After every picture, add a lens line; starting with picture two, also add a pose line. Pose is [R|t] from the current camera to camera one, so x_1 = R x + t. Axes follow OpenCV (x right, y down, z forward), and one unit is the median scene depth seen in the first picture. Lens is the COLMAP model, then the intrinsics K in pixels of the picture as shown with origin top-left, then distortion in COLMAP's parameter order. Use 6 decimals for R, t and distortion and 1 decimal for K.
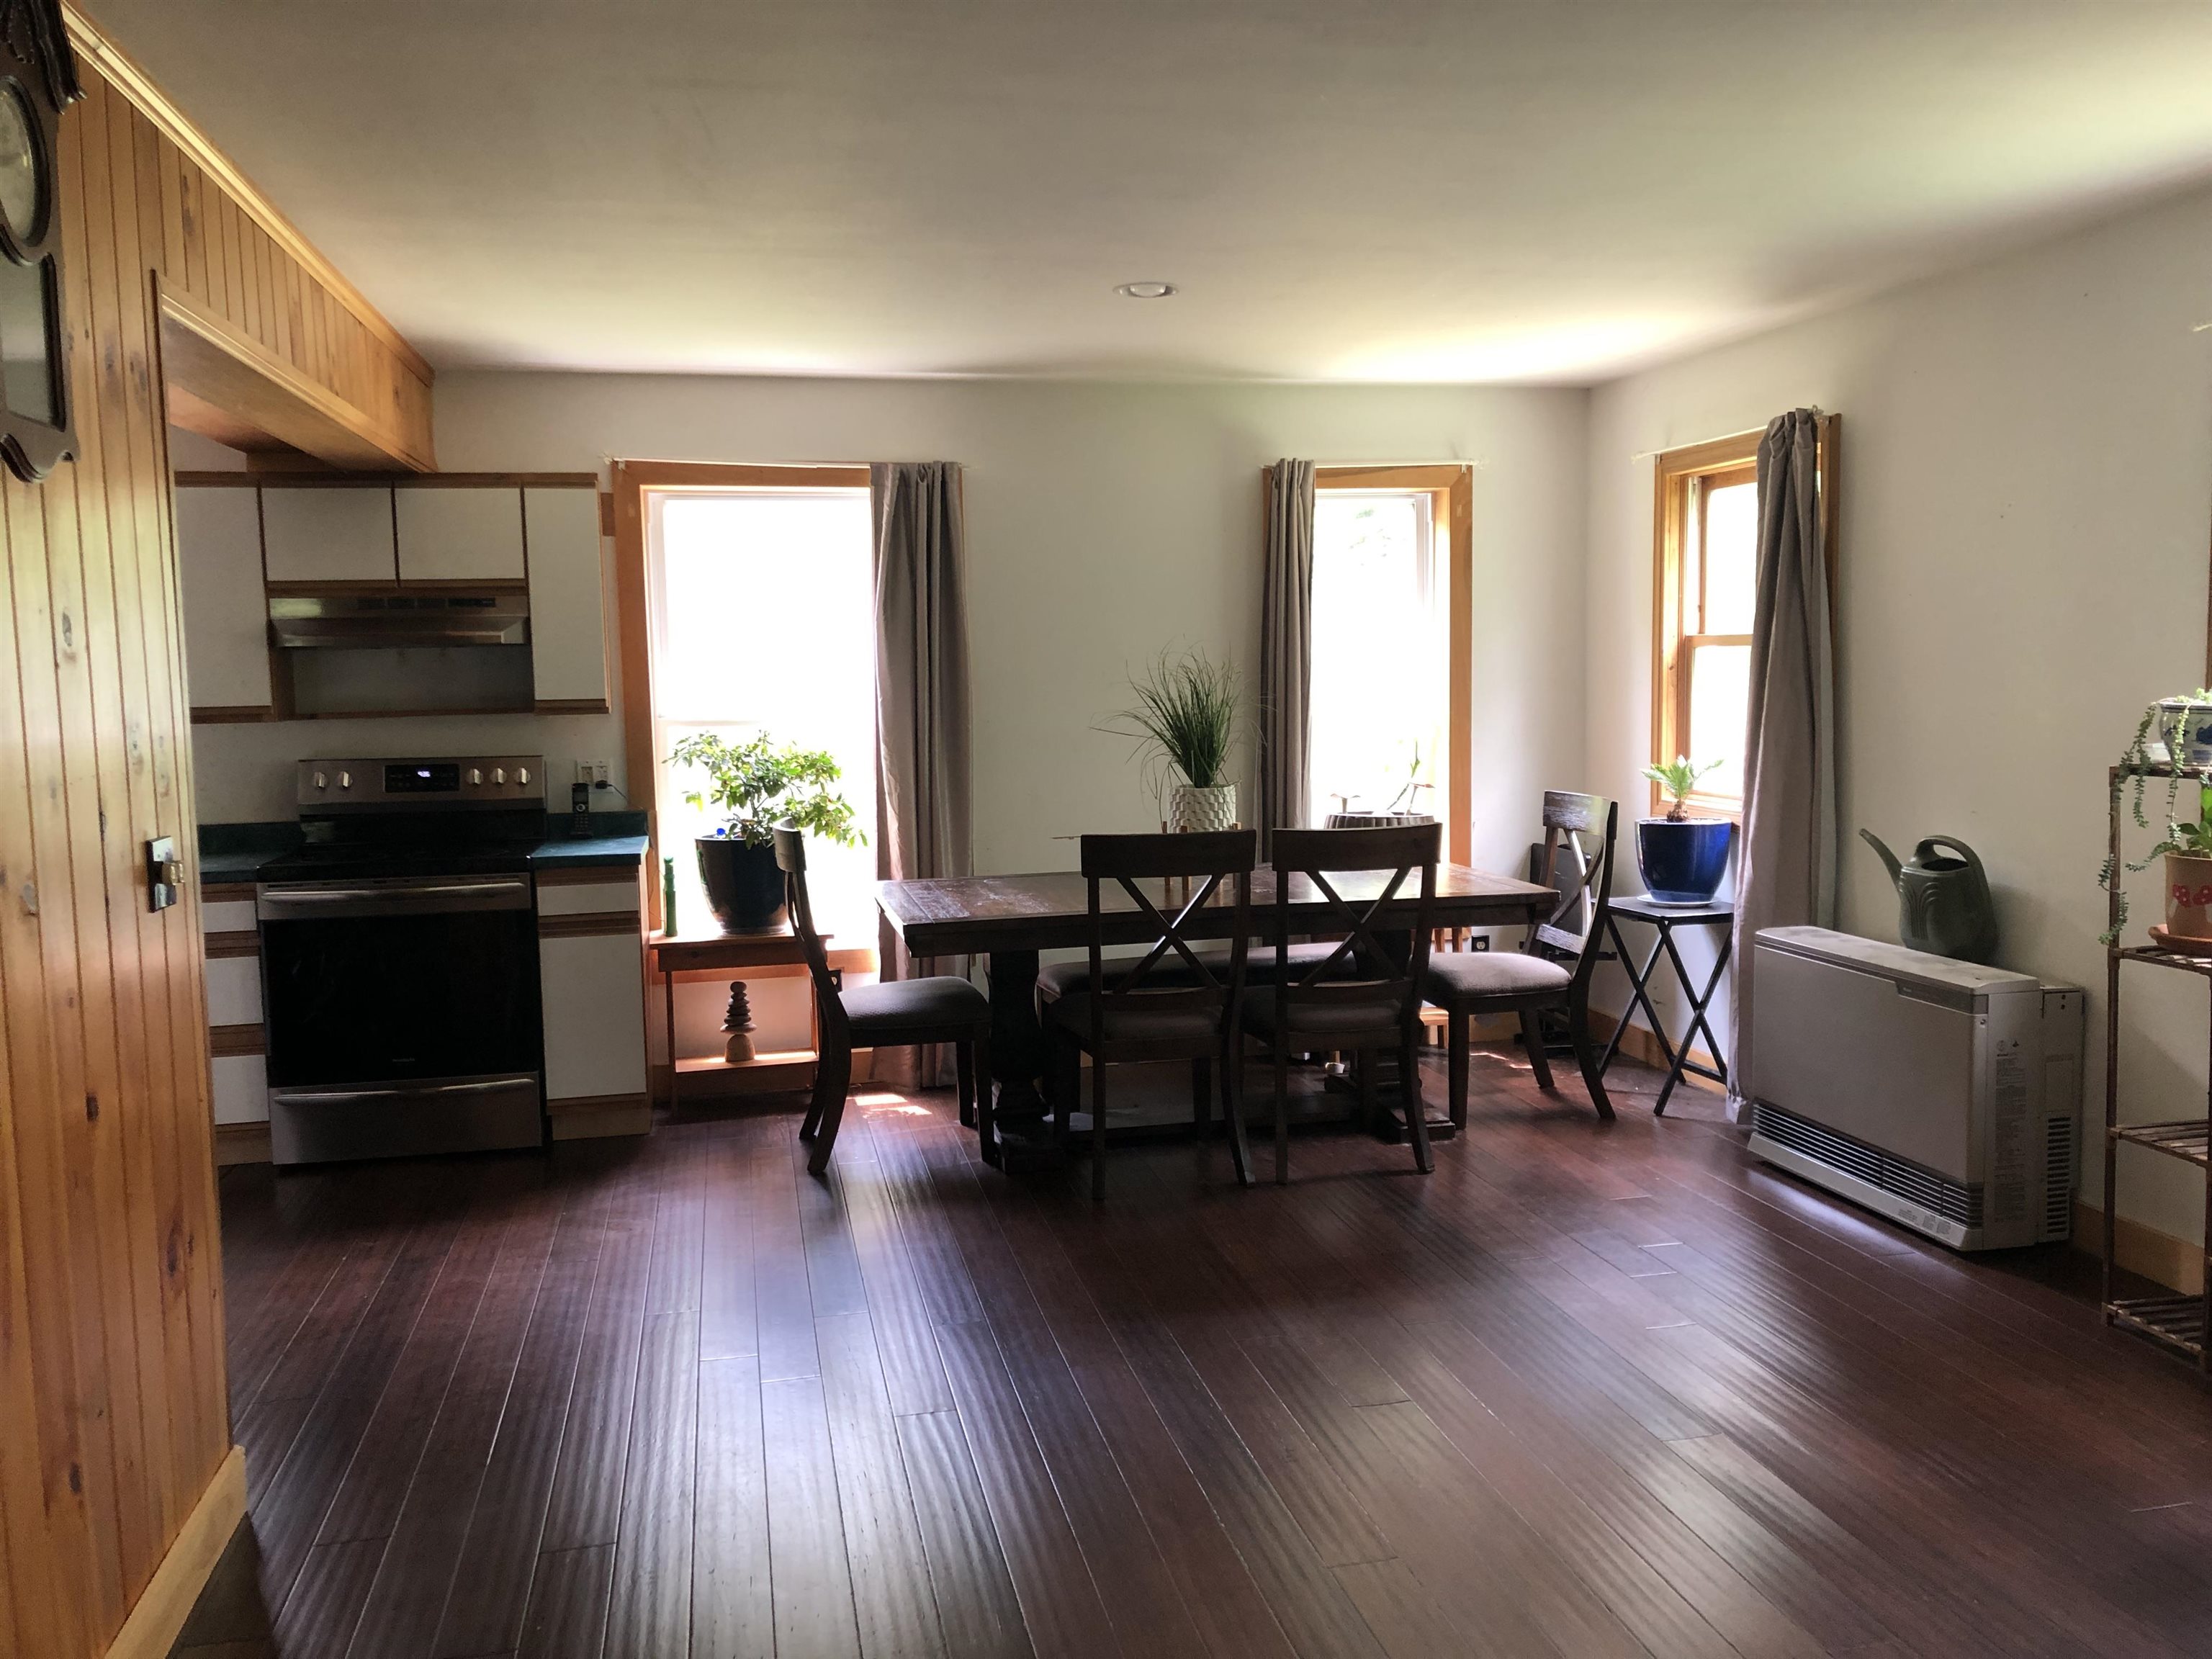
lens RADIAL K [[1783.7, 0, 1107.1], [0, 1783.7, 821.1], [0, 0, 1]] dist [0.001194, 0.002926]
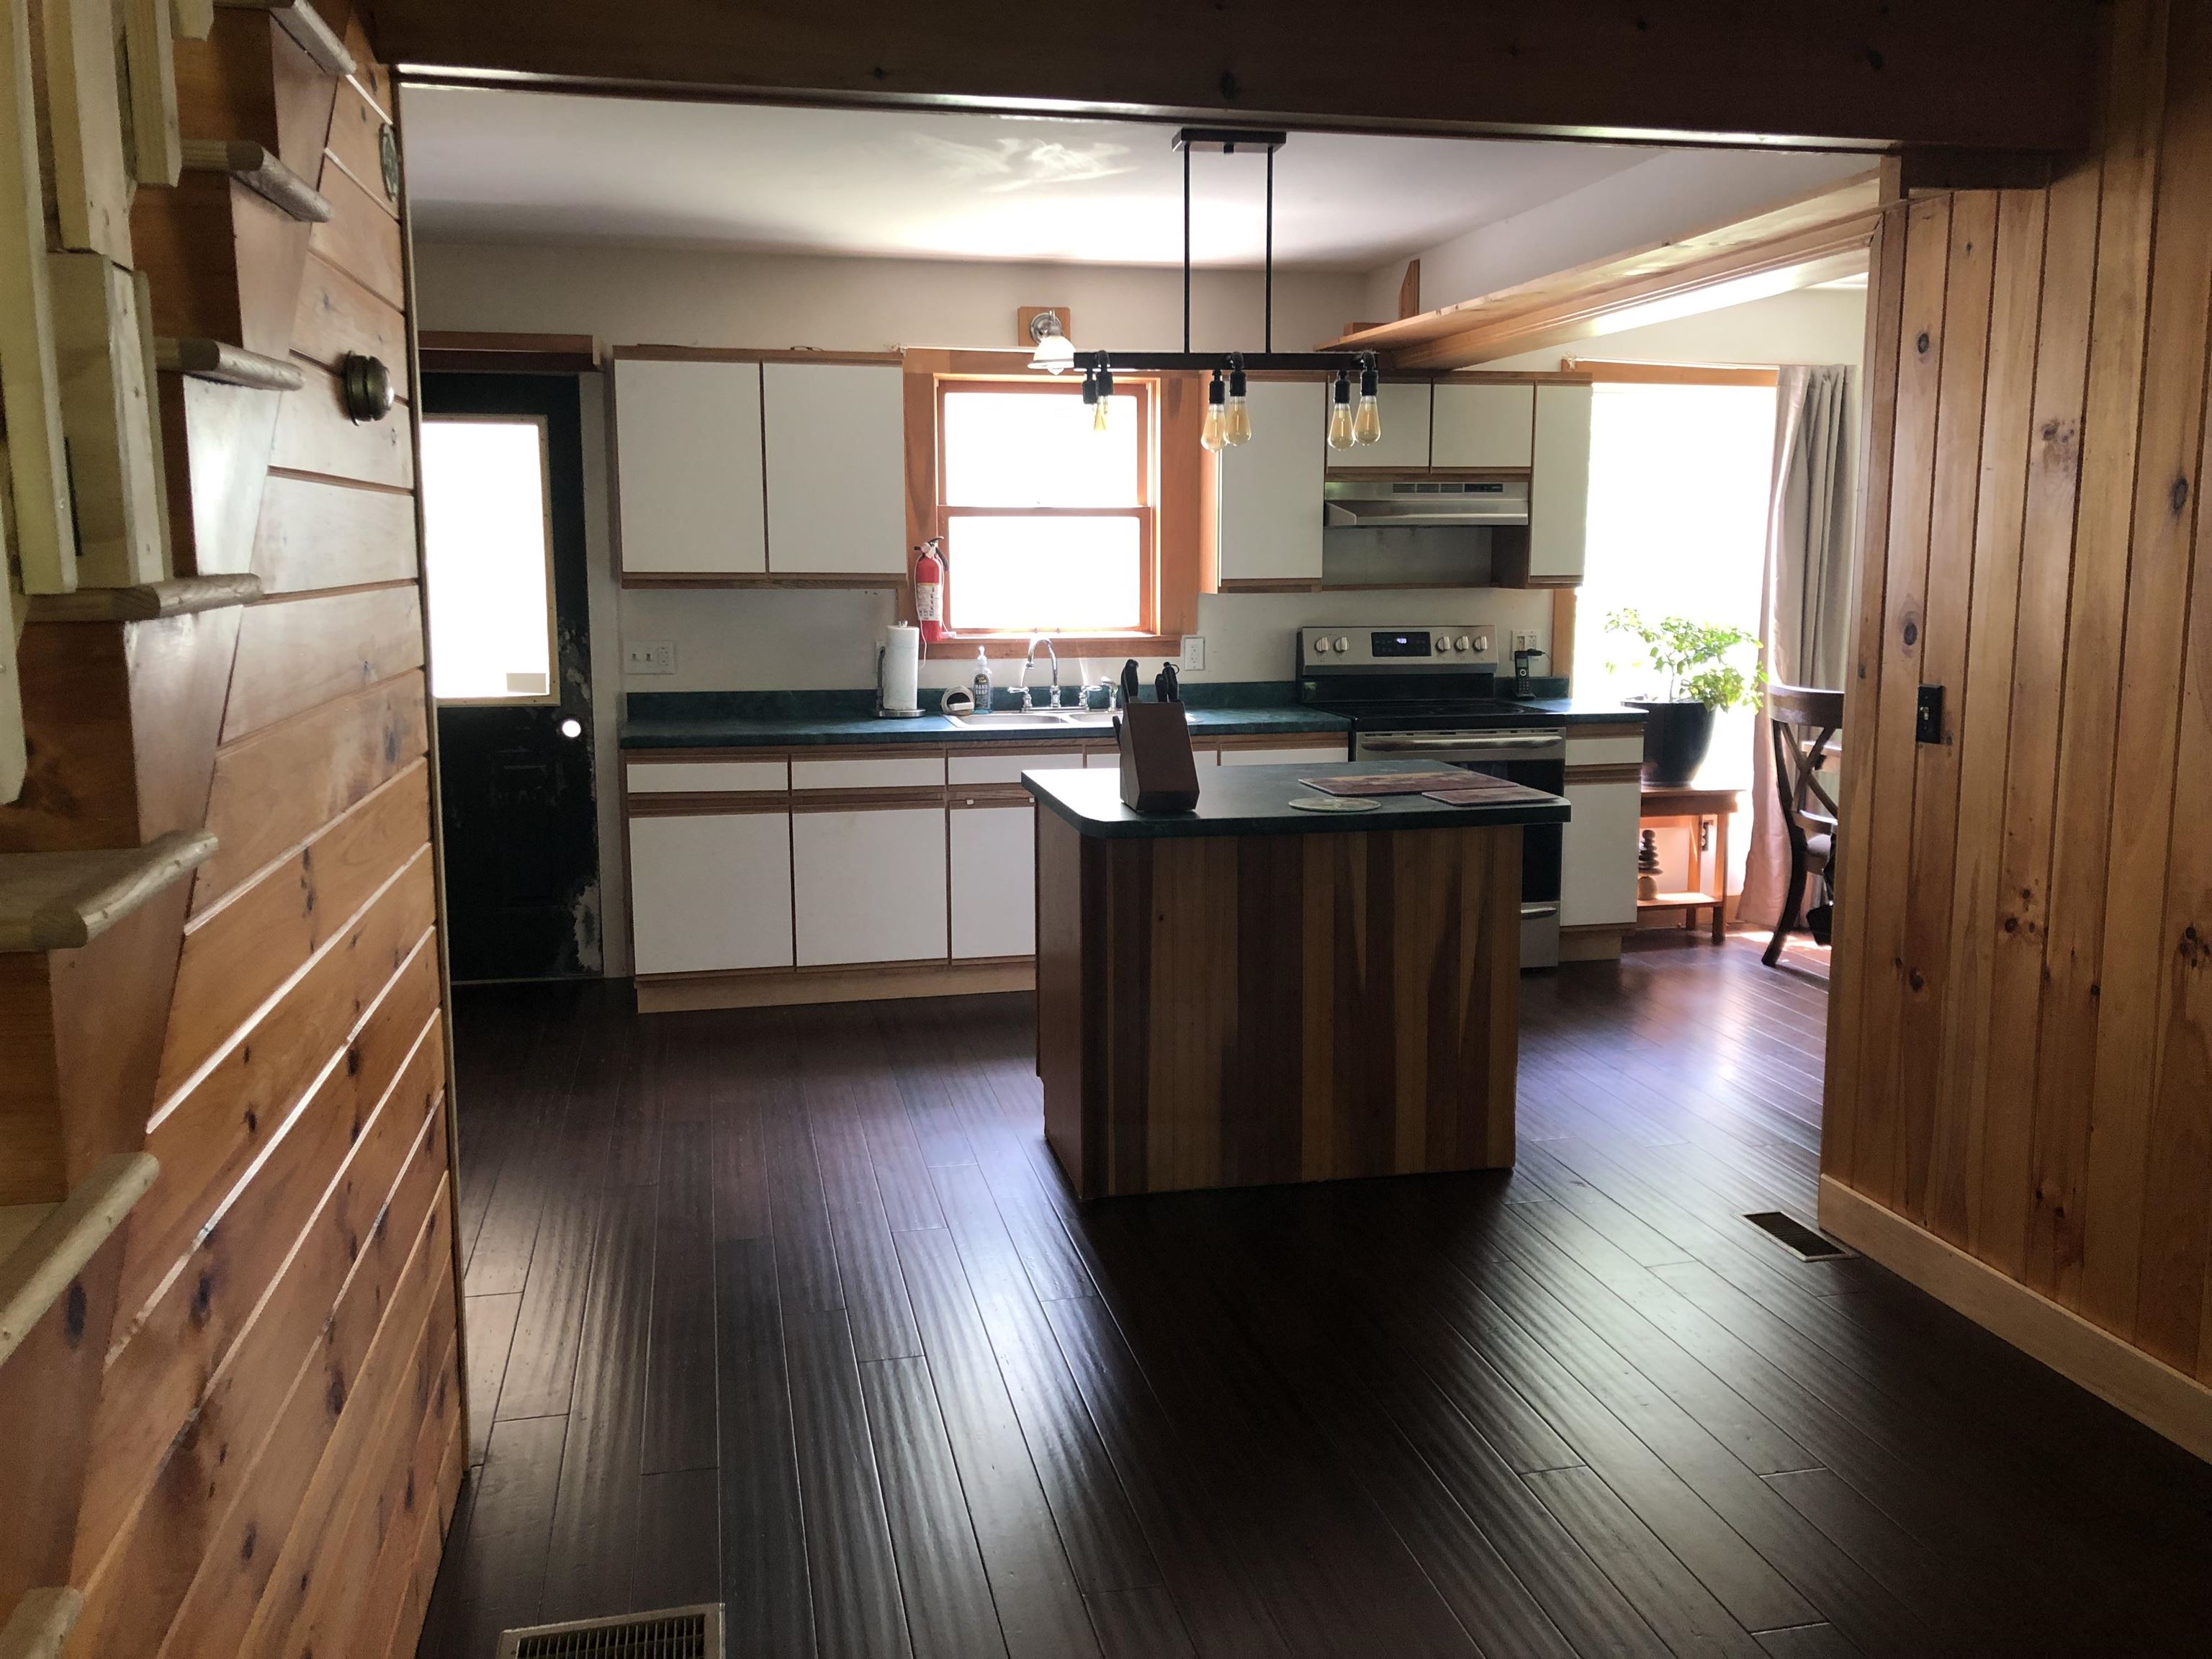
lens RADIAL K [[1794.5, 0, 1107.9], [0, 1794.5, 833.1], [0, 0, 1]] dist [0.011250, 0.006874]
pose [[0.999868, 0.015295, 0.005552, -0.555453], [-0.015643, 0.997461, 0.069477, 0.018516], [-0.004475, -0.069555, 0.997568, -0.134881]]
